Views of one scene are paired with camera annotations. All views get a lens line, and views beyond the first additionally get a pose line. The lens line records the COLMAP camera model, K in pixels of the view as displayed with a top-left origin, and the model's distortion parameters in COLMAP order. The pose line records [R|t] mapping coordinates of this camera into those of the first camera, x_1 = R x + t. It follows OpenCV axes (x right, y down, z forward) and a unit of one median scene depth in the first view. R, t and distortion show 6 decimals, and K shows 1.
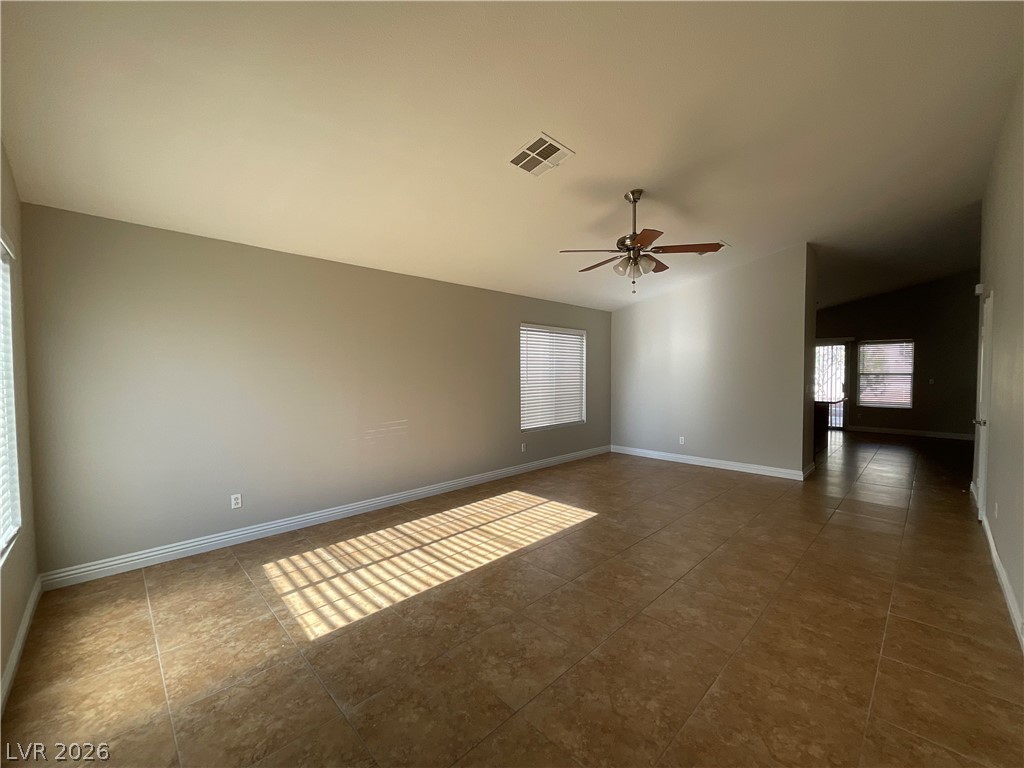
lens RADIAL K [[415.2, 0, 509.6], [0, 415.2, 383.9], [0, 0, 1]] dist [-0.001994, -0.000055]
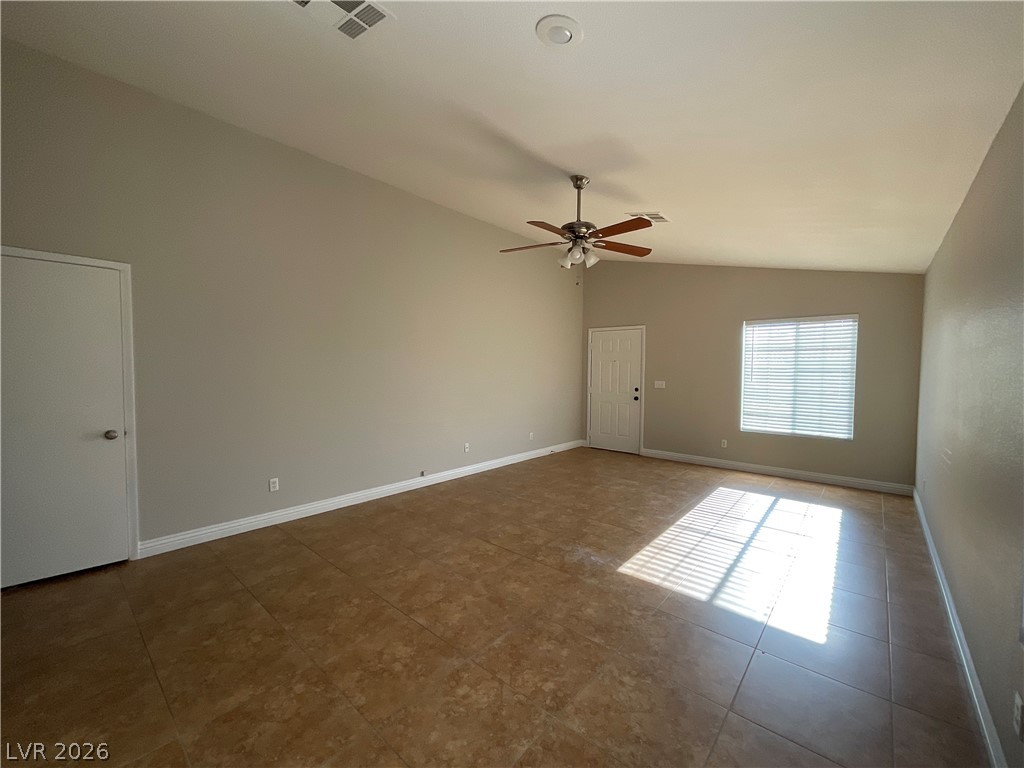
lens RADIAL K [[415.2, 0, 511.2], [0, 415.2, 384.5], [0, 0, 1]] dist [-0.001994, -0.000055]
pose [[-0.996930, -0.006354, -0.078035, 0.509429], [-0.011371, 0.997884, 0.064011, -0.048738], [0.077463, 0.064702, -0.994894, 1.886325]]
